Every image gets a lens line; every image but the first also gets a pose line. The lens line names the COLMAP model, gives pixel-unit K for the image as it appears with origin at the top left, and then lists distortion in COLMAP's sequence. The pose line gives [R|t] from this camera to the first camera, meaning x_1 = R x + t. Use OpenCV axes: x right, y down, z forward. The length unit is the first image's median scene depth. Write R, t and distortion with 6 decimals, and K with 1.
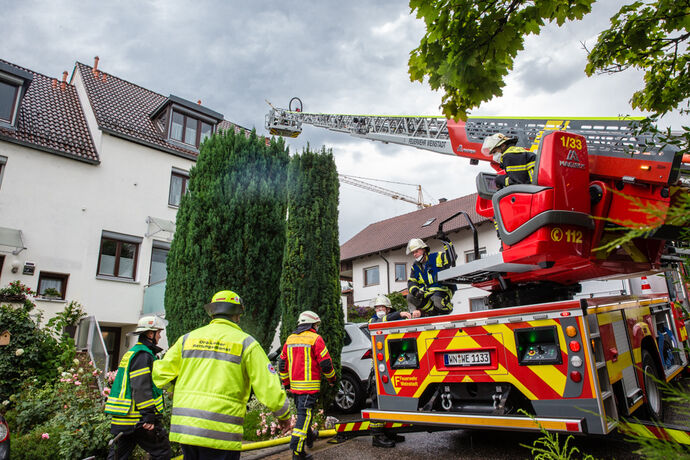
lens RADIAL K [[450.4, 0, 345.0], [0, 450.4, 230.0], [0, 0, 1]] dist [-0.060849, 0.000360]
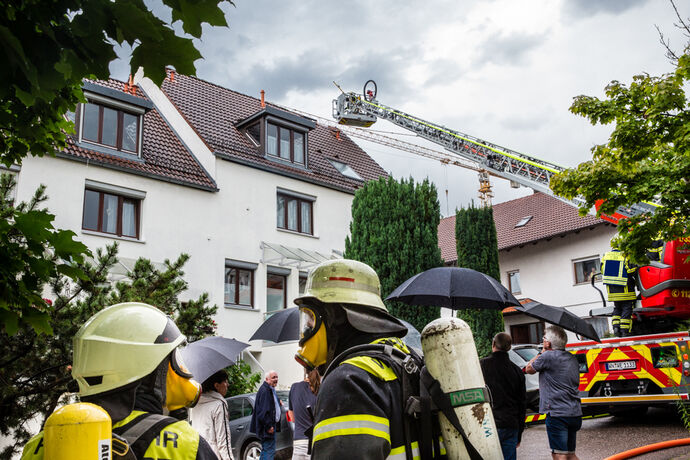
lens RADIAL K [[701.2, 0, 345.0], [0, 701.2, 230.0], [0, 0, 1]] dist [0.041628, 0.018699]
pose [[0.999650, -0.010916, -0.024085, -0.650918], [0.011626, 0.999496, 0.029556, -0.291910], [0.023750, -0.029825, 0.999273, -1.563669]]
